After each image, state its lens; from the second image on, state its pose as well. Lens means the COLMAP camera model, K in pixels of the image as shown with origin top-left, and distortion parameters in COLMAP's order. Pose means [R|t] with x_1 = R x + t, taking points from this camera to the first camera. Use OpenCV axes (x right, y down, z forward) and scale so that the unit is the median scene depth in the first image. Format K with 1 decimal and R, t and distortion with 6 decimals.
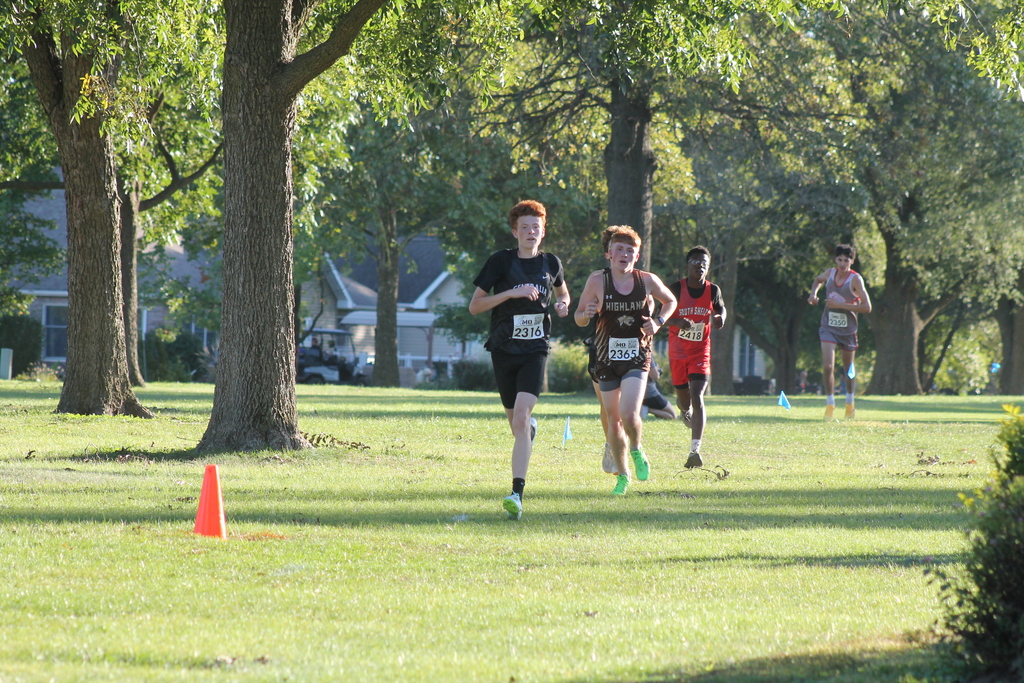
lens RADIAL K [[3888.2, 0, 512.0], [0, 3888.2, 341.5], [0, 0, 1]] dist [0.150254, 2.890646]
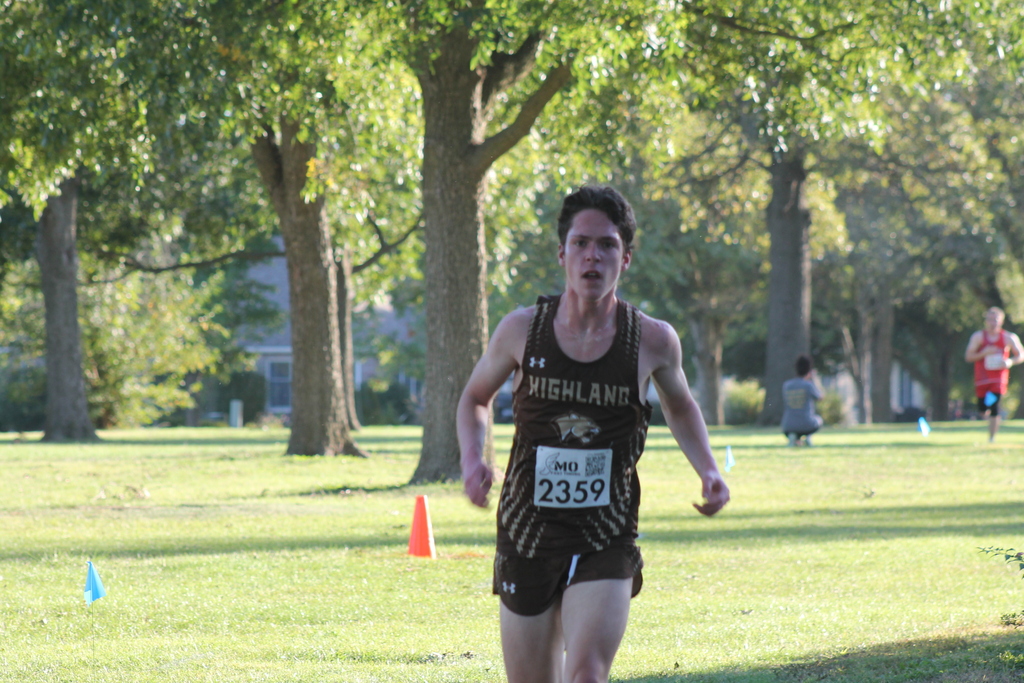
lens RADIAL K [[3818.5, 0, 512.0], [0, 3818.5, 341.5], [0, 0, 1]] dist [-0.139499, 0.230889]
pose [[0.998204, -0.028926, -0.052461, 0.007538], [0.028335, 0.999527, -0.011962, 0.000062], [0.052783, 0.010454, 0.998551, -0.093671]]
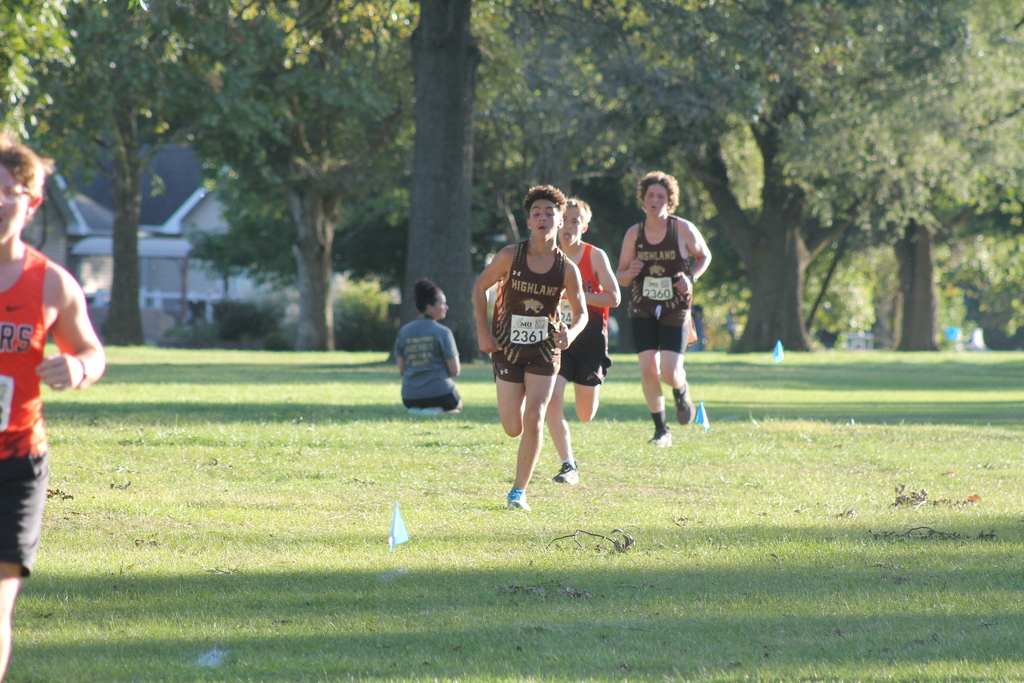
lens RADIAL K [[3861.7, 0, 512.1], [0, 3861.7, 312.1], [0, 0, 1]] dist [0.301006, 3.224413]
pose [[0.998211, -0.006698, 0.059412, -0.001274], [0.005362, 0.999730, 0.022620, -0.012567], [-0.059547, -0.022261, 0.997977, 0.245684]]
